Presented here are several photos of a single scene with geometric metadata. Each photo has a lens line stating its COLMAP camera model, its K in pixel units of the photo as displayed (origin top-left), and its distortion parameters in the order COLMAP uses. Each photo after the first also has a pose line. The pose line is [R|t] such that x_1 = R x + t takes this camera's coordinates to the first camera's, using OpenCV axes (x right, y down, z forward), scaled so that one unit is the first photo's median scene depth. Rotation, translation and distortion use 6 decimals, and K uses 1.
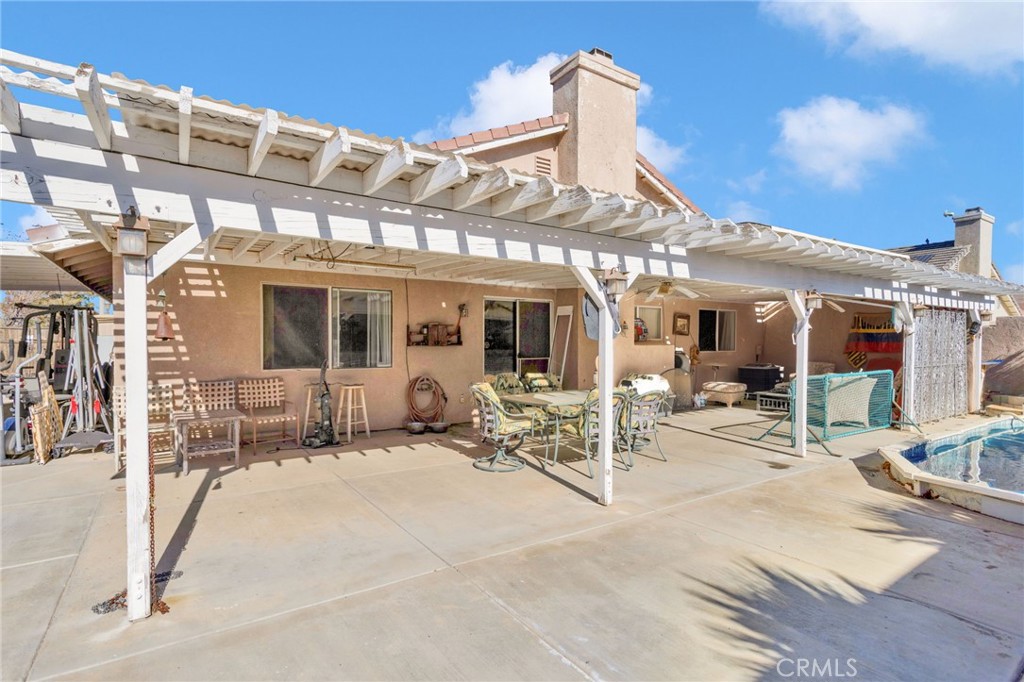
lens RADIAL K [[502.0, 0, 511.9], [0, 502.0, 344.9], [0, 0, 1]] dist [-0.001484, 0.000026]
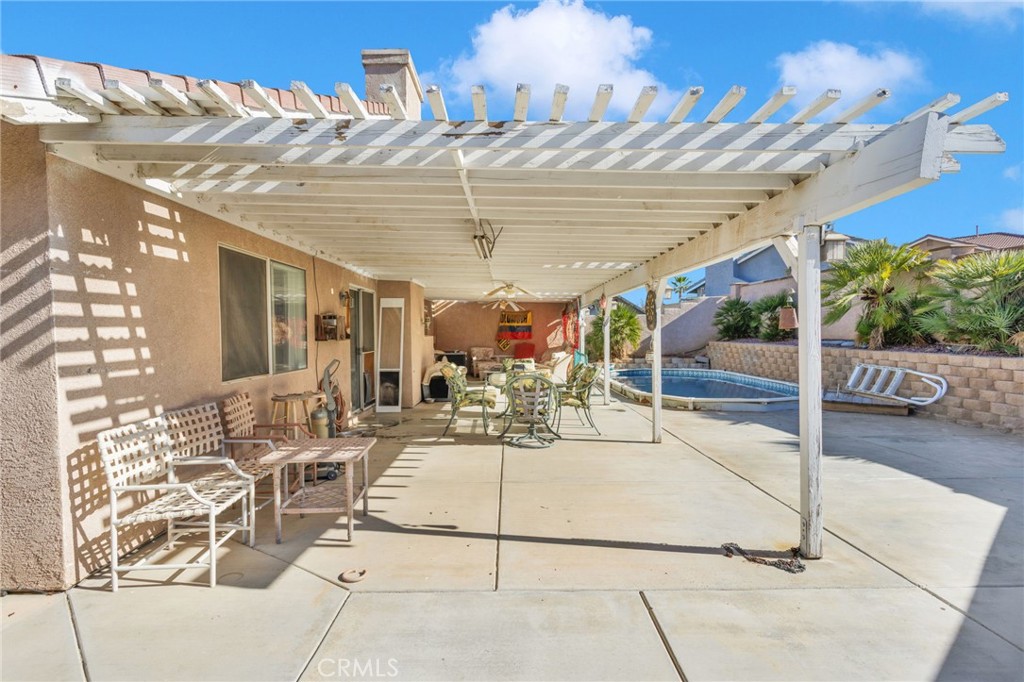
lens RADIAL K [[502.0, 0, 509.3], [0, 502.0, 336.9], [0, 0, 1]] dist [-0.001484, 0.000026]
pose [[0.562623, -0.016724, 0.826545, -0.856404], [0.018552, 0.999799, 0.007602, -0.005647], [-0.826506, 0.011058, 0.562820, 0.365231]]
